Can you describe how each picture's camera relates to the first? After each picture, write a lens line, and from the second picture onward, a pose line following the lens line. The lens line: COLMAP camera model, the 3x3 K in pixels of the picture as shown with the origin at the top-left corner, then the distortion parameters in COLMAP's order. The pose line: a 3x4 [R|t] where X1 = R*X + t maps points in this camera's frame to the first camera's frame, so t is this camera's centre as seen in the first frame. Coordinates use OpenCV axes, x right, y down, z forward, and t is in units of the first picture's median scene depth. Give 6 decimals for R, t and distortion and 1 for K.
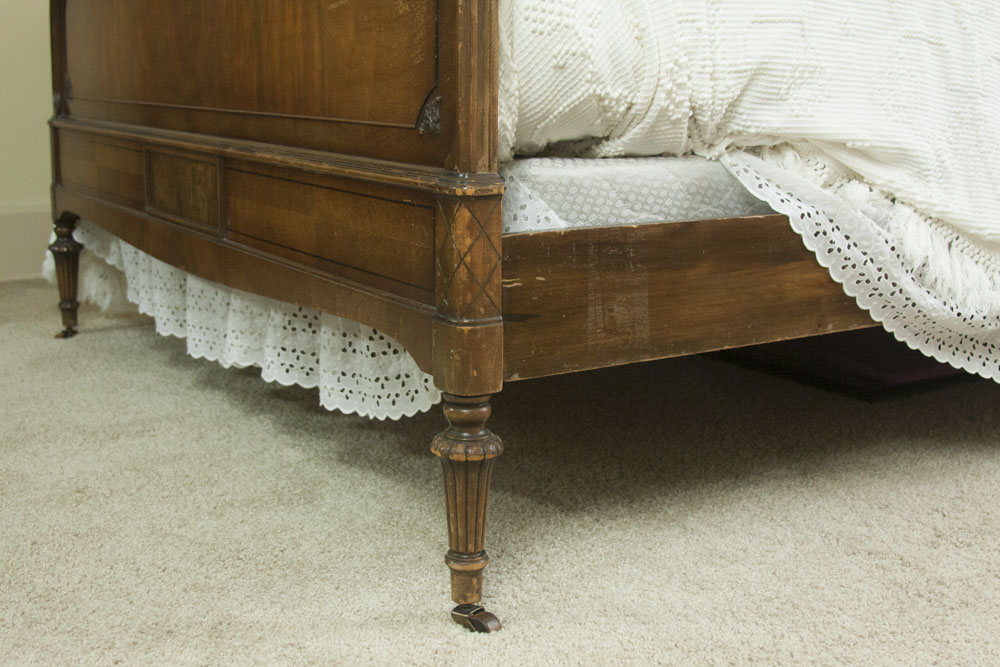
lens RADIAL K [[1337.4, 0, 500.0], [0, 1337.4, 333.5], [0, 0, 1]] dist [-0.136637, 0.006663]
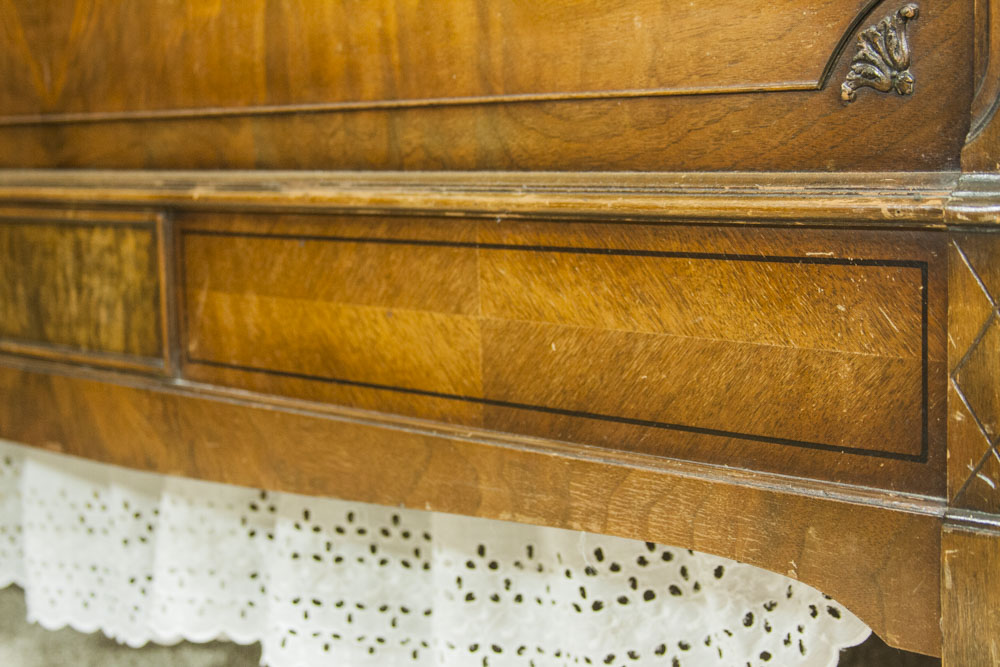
lens RADIAL K [[1904.8, 0, 500.0], [0, 1904.8, 333.5], [0, 0, 1]] dist [-0.024462, -0.014117]
pose [[0.984804, -0.061312, 0.162490, -0.257631], [0.075500, 0.993717, -0.082623, -0.029118], [-0.156403, 0.093635, 0.983245, 0.389619]]
